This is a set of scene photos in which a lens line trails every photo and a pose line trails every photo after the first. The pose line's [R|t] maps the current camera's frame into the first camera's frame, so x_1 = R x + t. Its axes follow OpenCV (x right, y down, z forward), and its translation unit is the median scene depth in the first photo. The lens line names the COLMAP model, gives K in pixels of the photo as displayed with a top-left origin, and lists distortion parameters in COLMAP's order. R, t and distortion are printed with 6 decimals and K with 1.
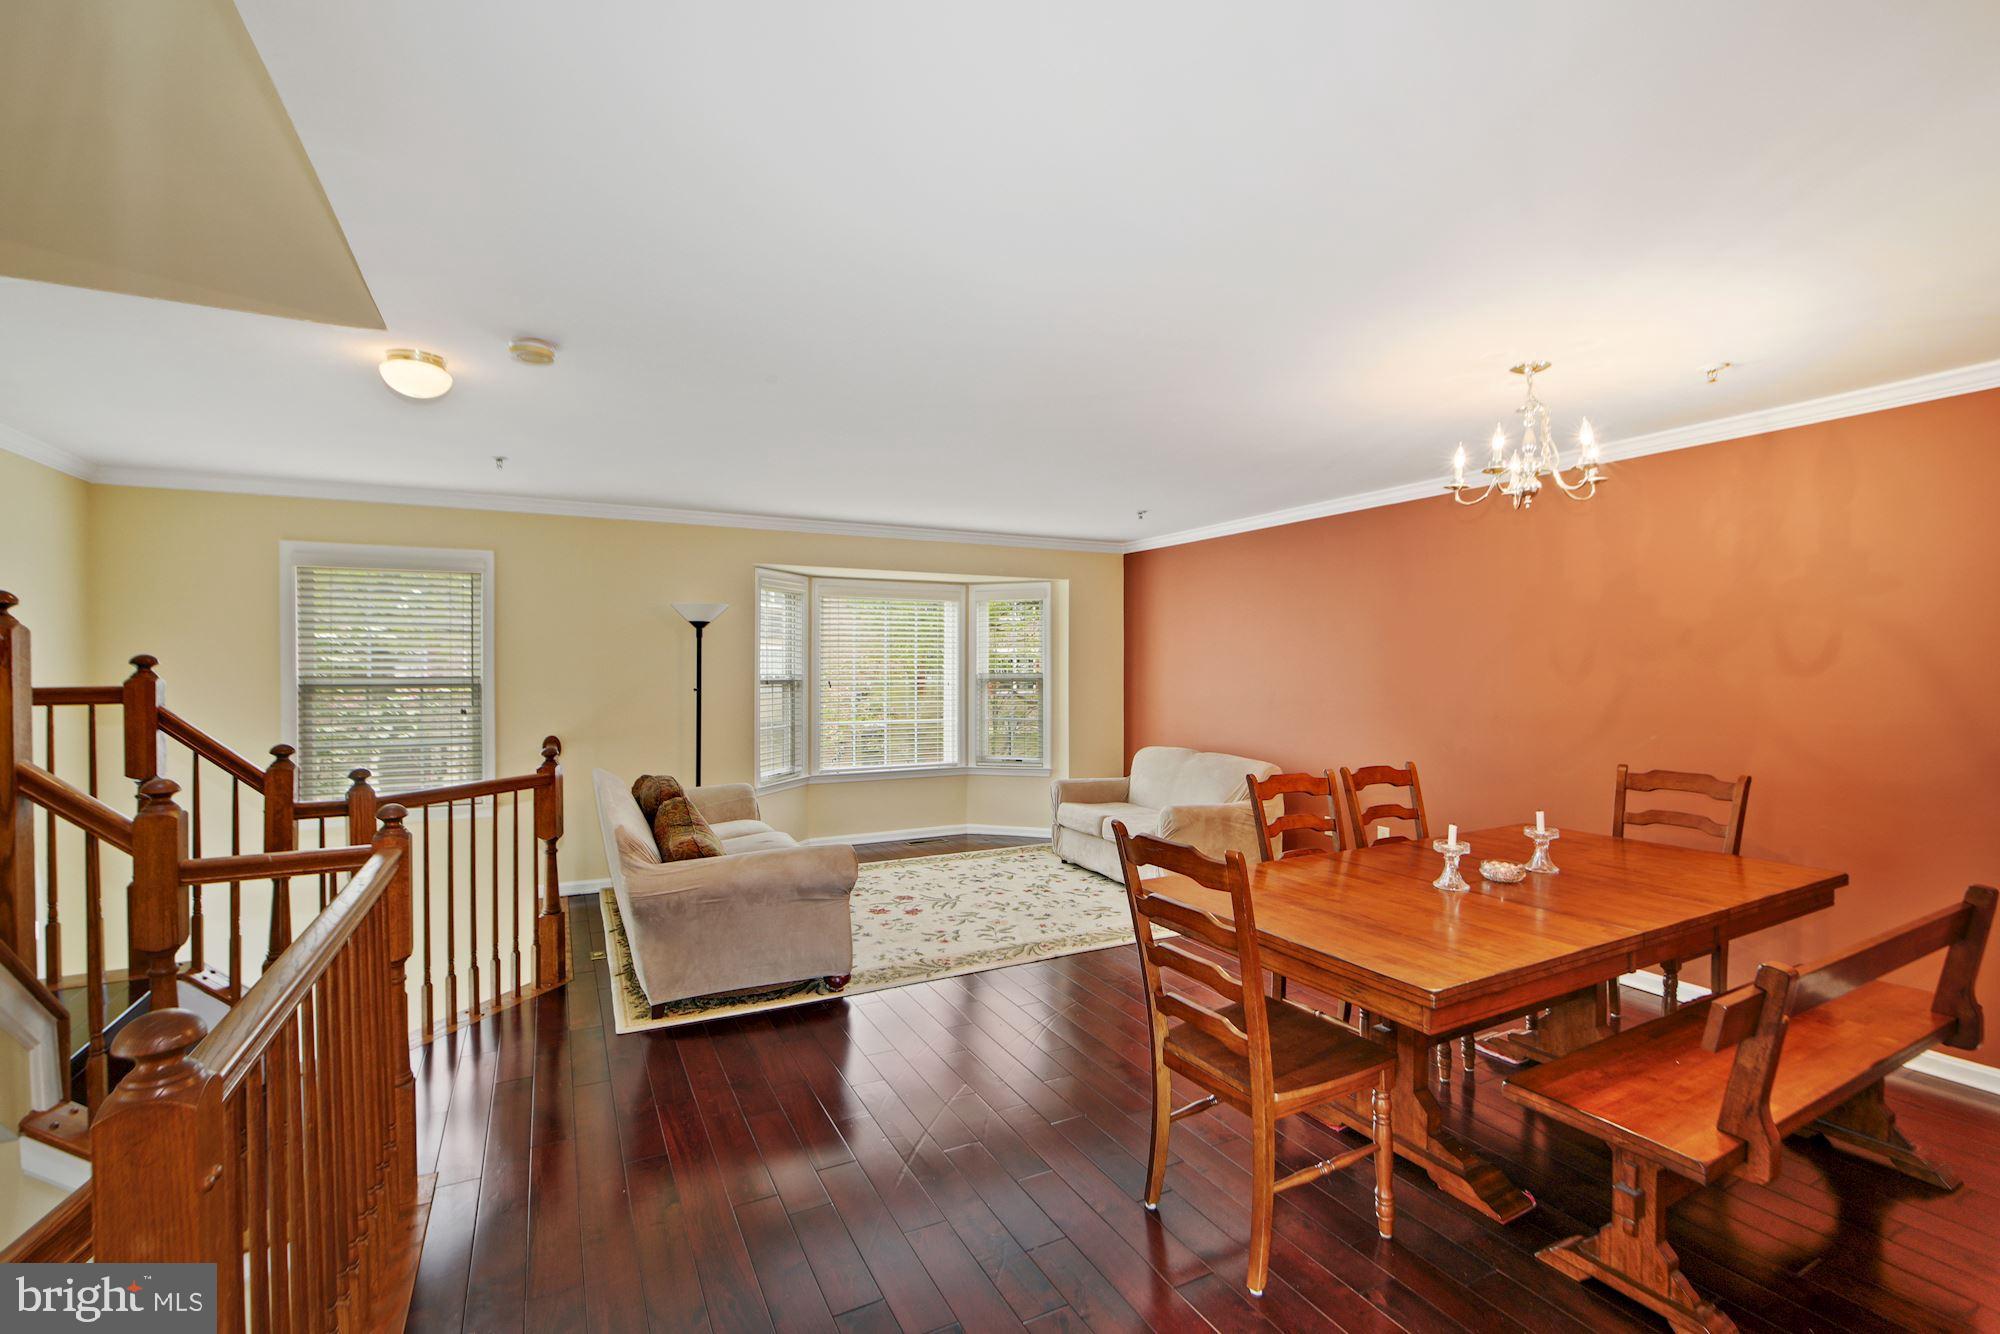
lens RADIAL K [[875.8, 0, 985.2], [0, 875.8, 659.1], [0, 0, 1]] dist [-0.010324, 0.000576]
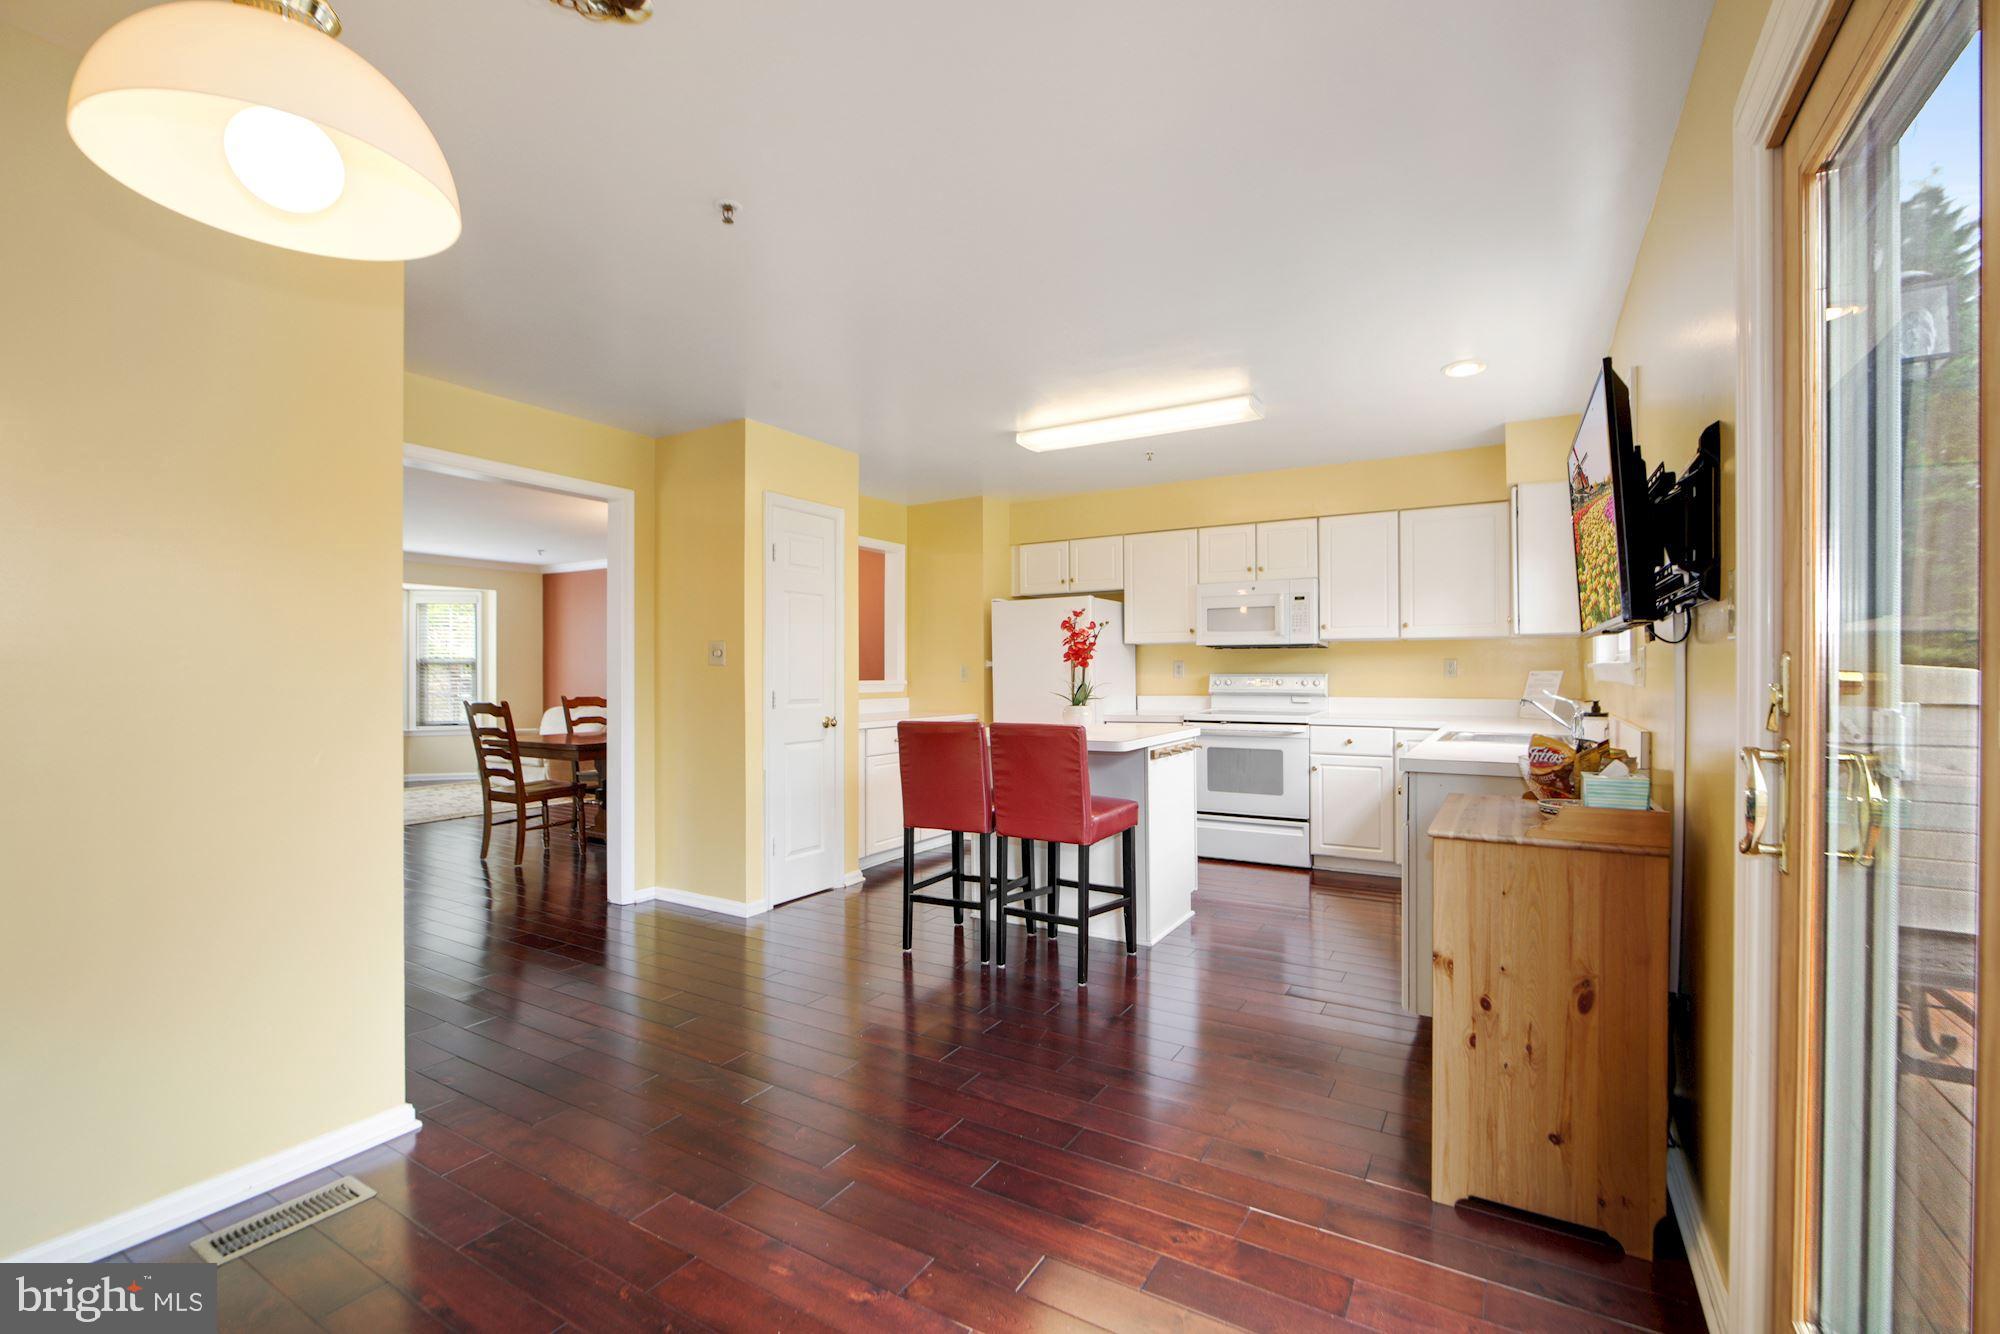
lens RADIAL K [[875.8, 0, 992.1], [0, 875.8, 669.3], [0, 0, 1]] dist [-0.010324, 0.000576]
pose [[0.852348, 0.001043, 0.522974, 0.083907], [-0.002056, 0.999997, 0.001357, 0.061278], [-0.522970, -0.002232, 0.852348, -1.142739]]
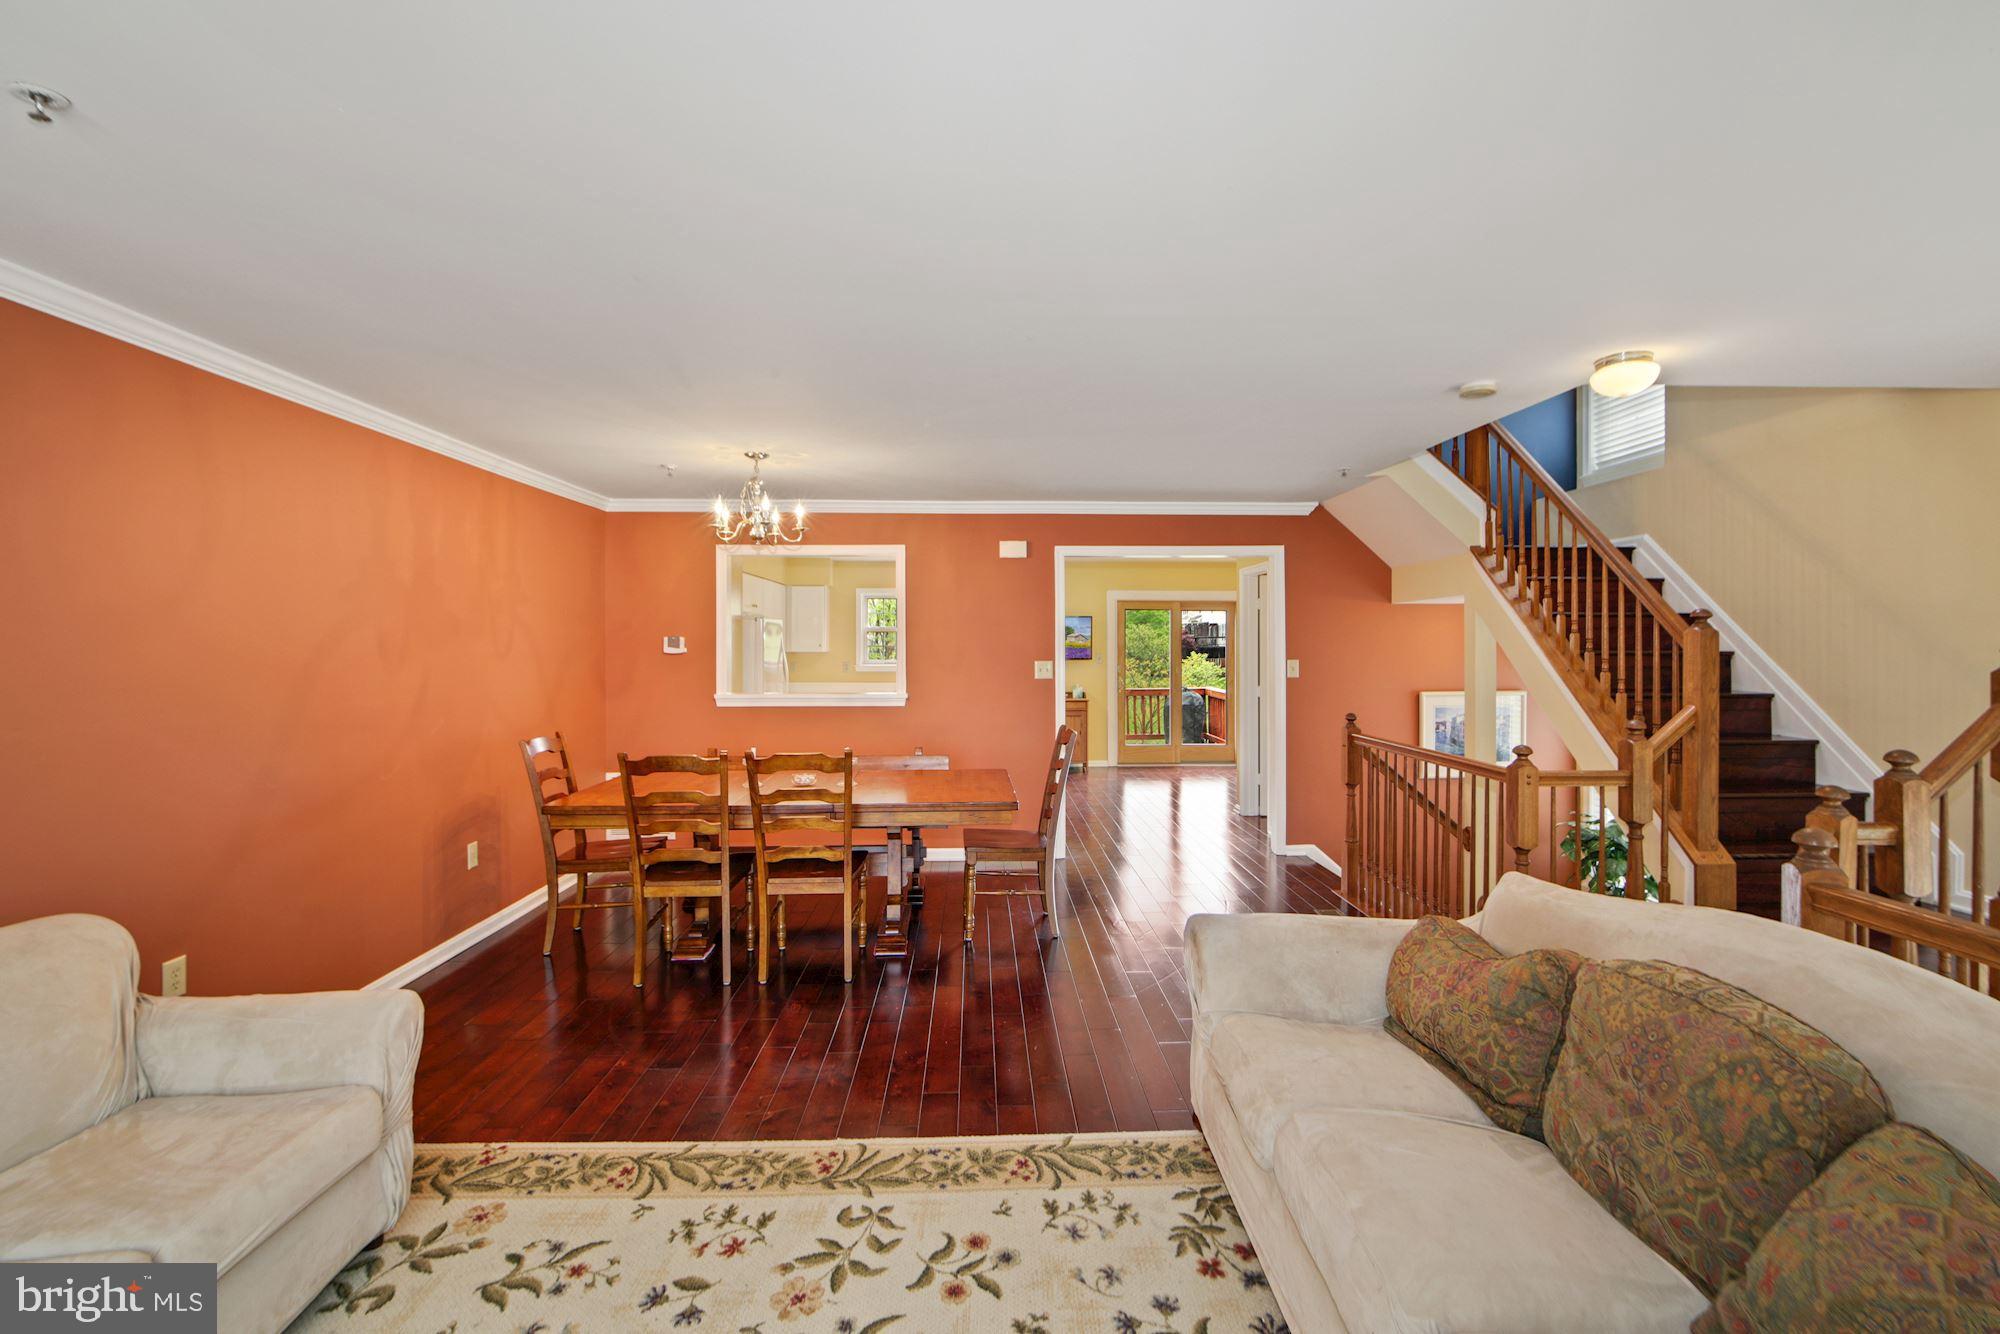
lens RADIAL K [[875.8, 0, 1010.5], [0, 875.8, 654.6], [0, 0, 1]] dist [-0.010324, 0.000576]
pose [[-0.911004, -0.002185, 0.412391, -0.319624], [-0.000237, 0.999989, 0.004774, 0.004498], [-0.412396, 0.004251, -0.910995, 1.769881]]
